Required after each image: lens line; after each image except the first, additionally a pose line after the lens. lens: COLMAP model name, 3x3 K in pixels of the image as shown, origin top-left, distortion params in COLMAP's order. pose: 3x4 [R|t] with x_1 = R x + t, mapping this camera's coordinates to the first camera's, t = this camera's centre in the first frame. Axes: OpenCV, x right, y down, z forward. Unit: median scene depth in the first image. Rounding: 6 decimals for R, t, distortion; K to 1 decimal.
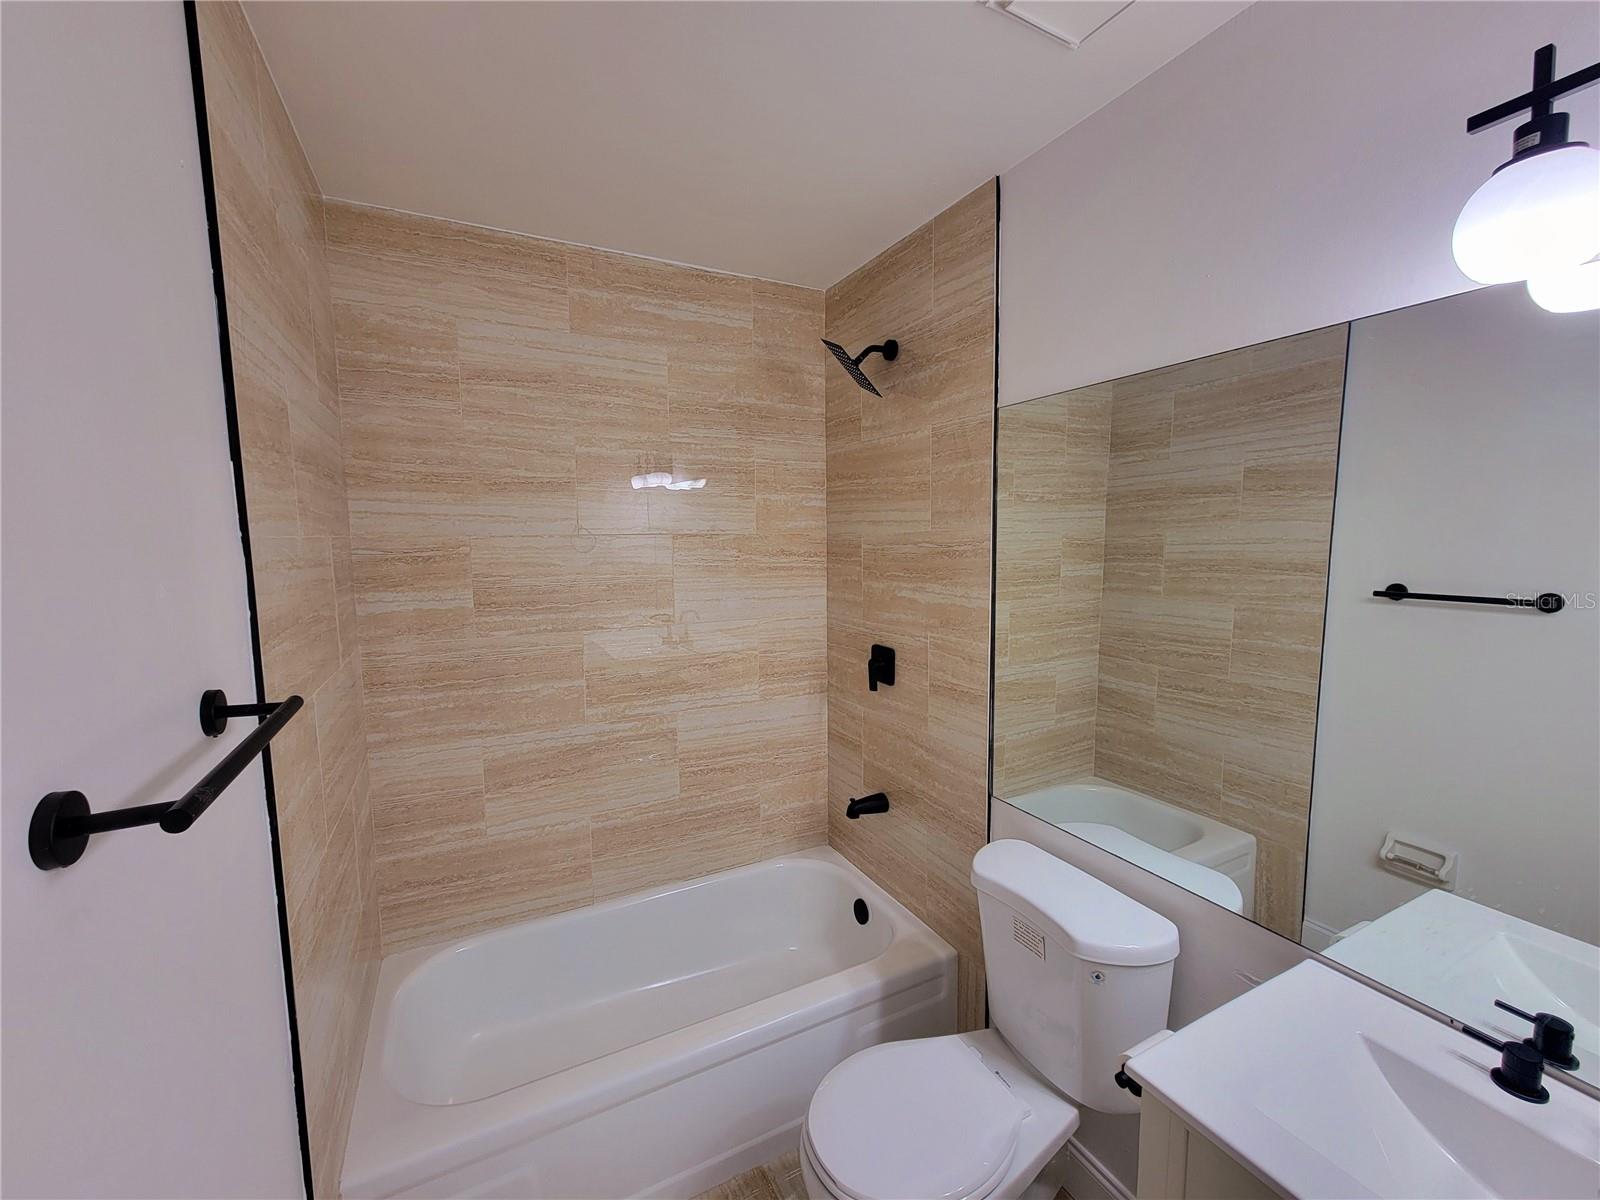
lens RADIAL K [[648.3, 0, 794.4], [0, 648.3, 595.3], [0, 0, 1]] dist [0.000280, -0.000370]
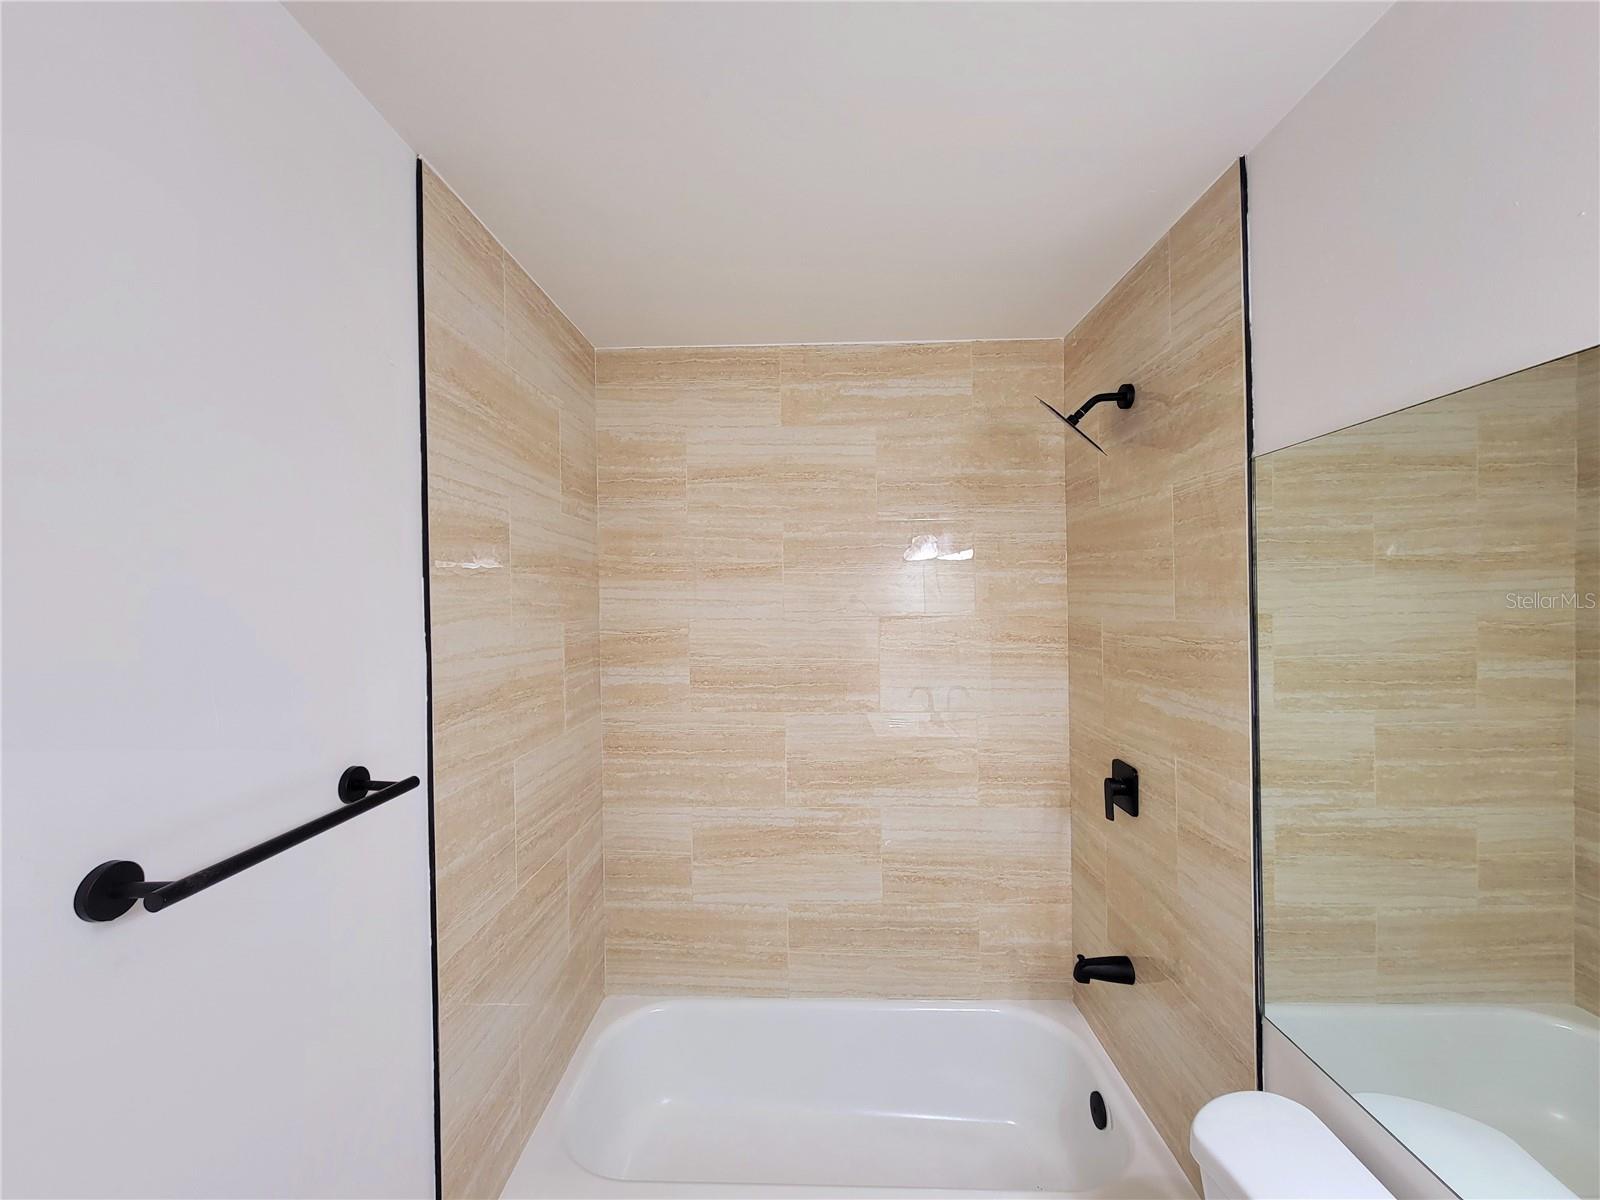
lens RADIAL K [[648.3, 0, 795.2], [0, 648.3, 595.1], [0, 0, 1]] dist [0.000280, -0.000370]
pose [[0.876402, -0.002296, -0.481574, 0.158845], [-0.041970, 0.995820, -0.081127, -0.041887], [0.479747, 0.091312, 0.872642, 0.102147]]
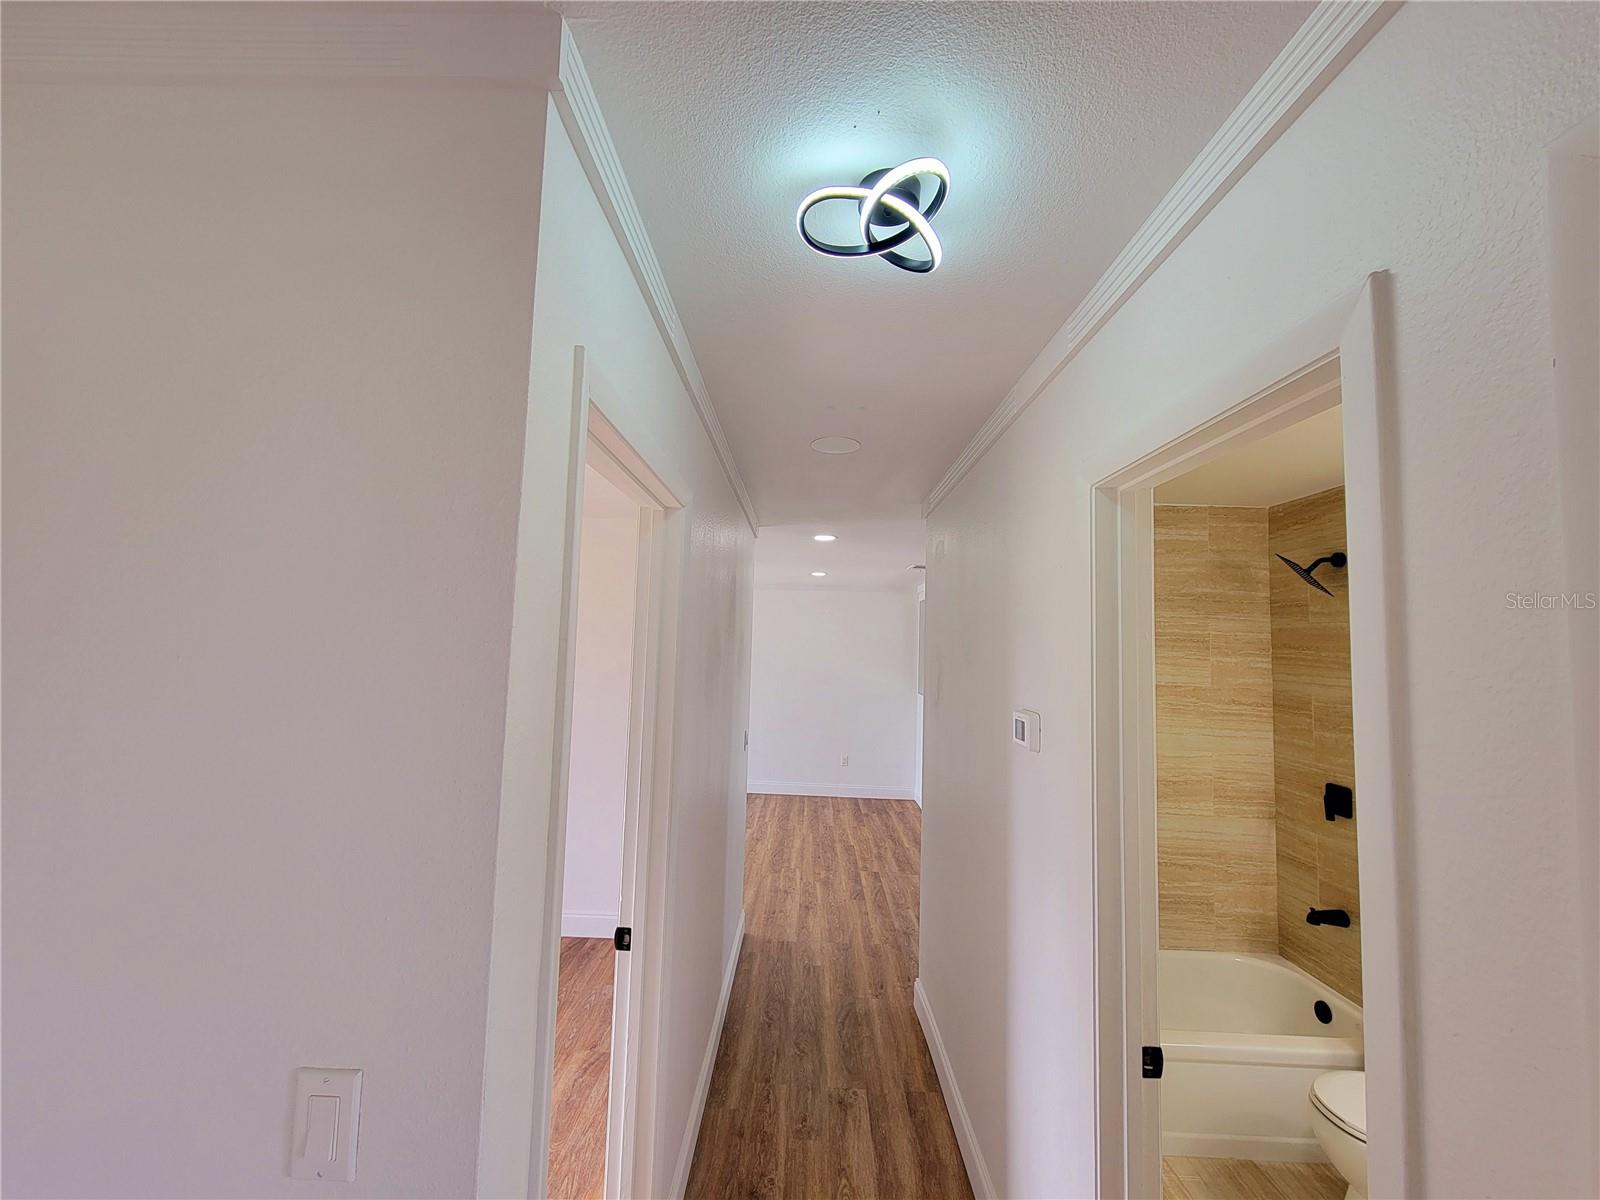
lens RADIAL K [[648.3, 0, 794.5], [0, 648.3, 594.3], [0, 0, 1]] dist [0.000280, -0.000370]
pose [[0.881621, 0.002665, -0.471950, -0.193082], [-0.086157, 0.984089, -0.155389, 0.000145], [0.464026, 0.177656, 0.867824, -0.621778]]
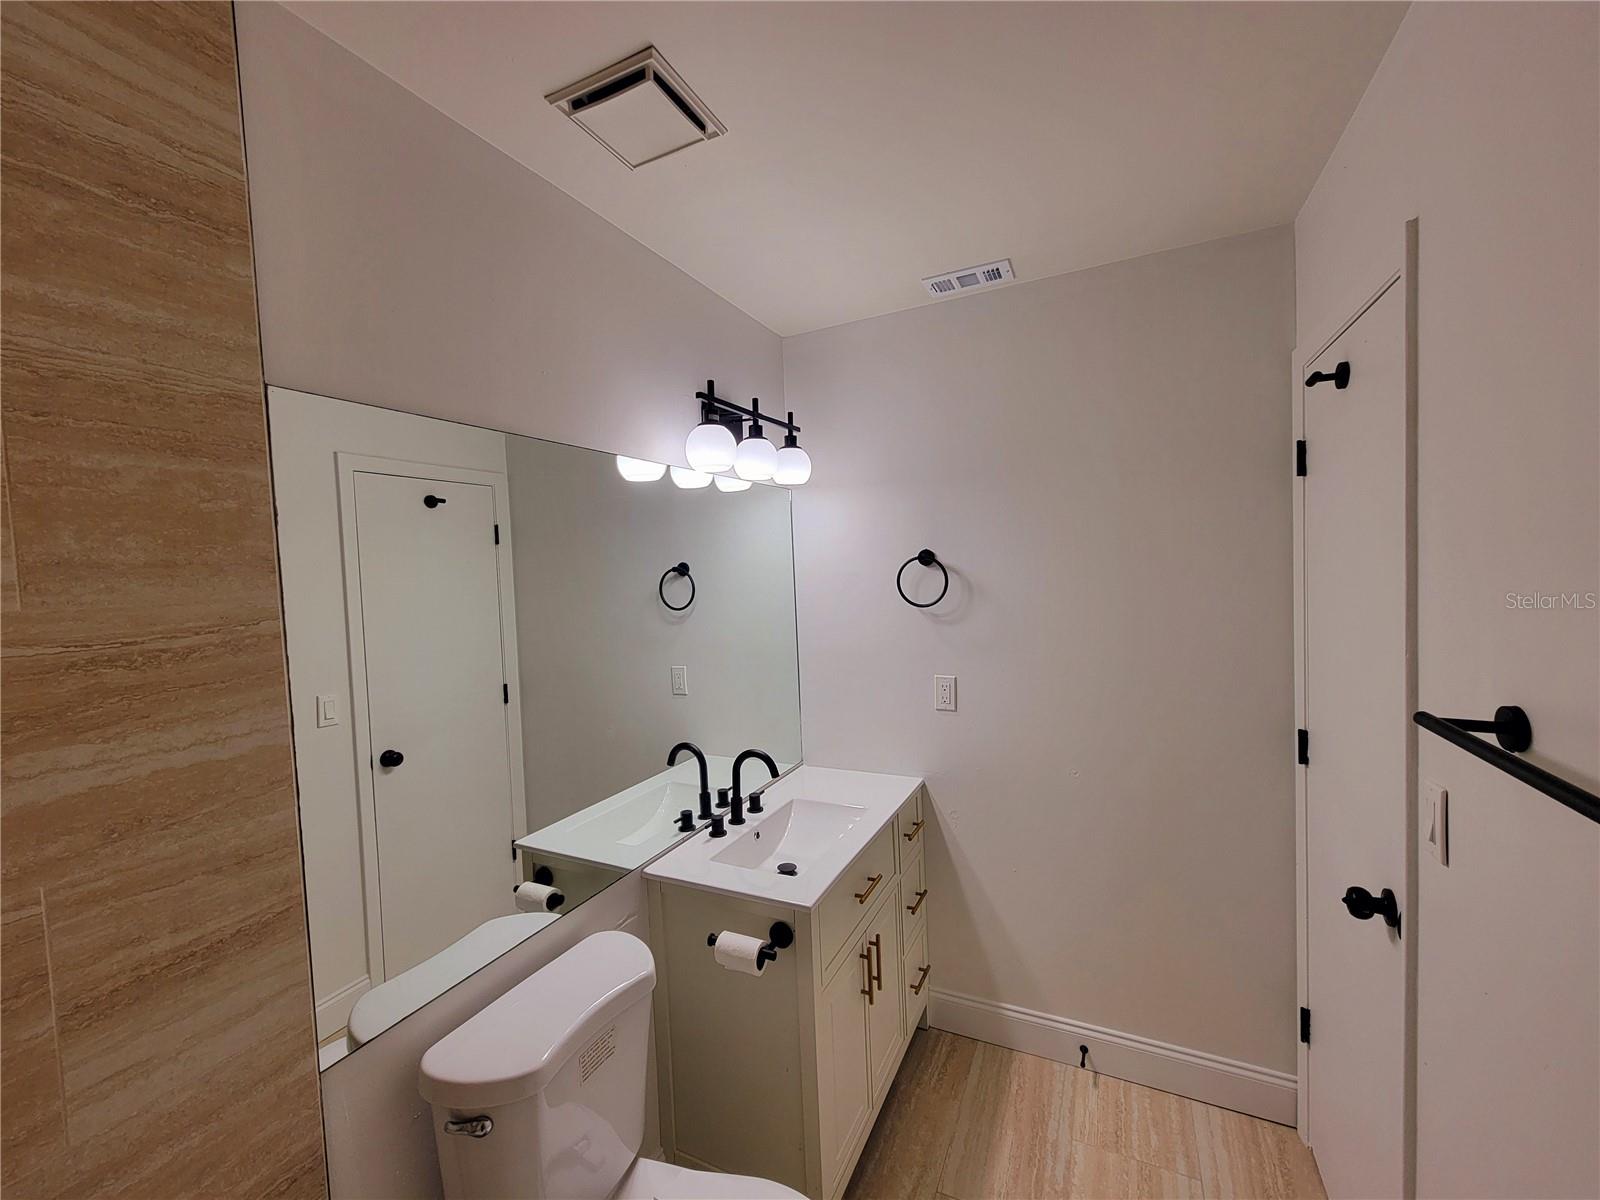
lens RADIAL K [[648.3, 0, 800.2], [0, 648.3, 600.0], [0, 0, 1]] dist [0.000280, -0.000370]
pose [[-0.599909, 0.000316, 0.800068, -0.305648], [0.121837, 0.988373, 0.090965, -0.073283], [-0.790737, 0.152049, -0.592973, 0.738046]]
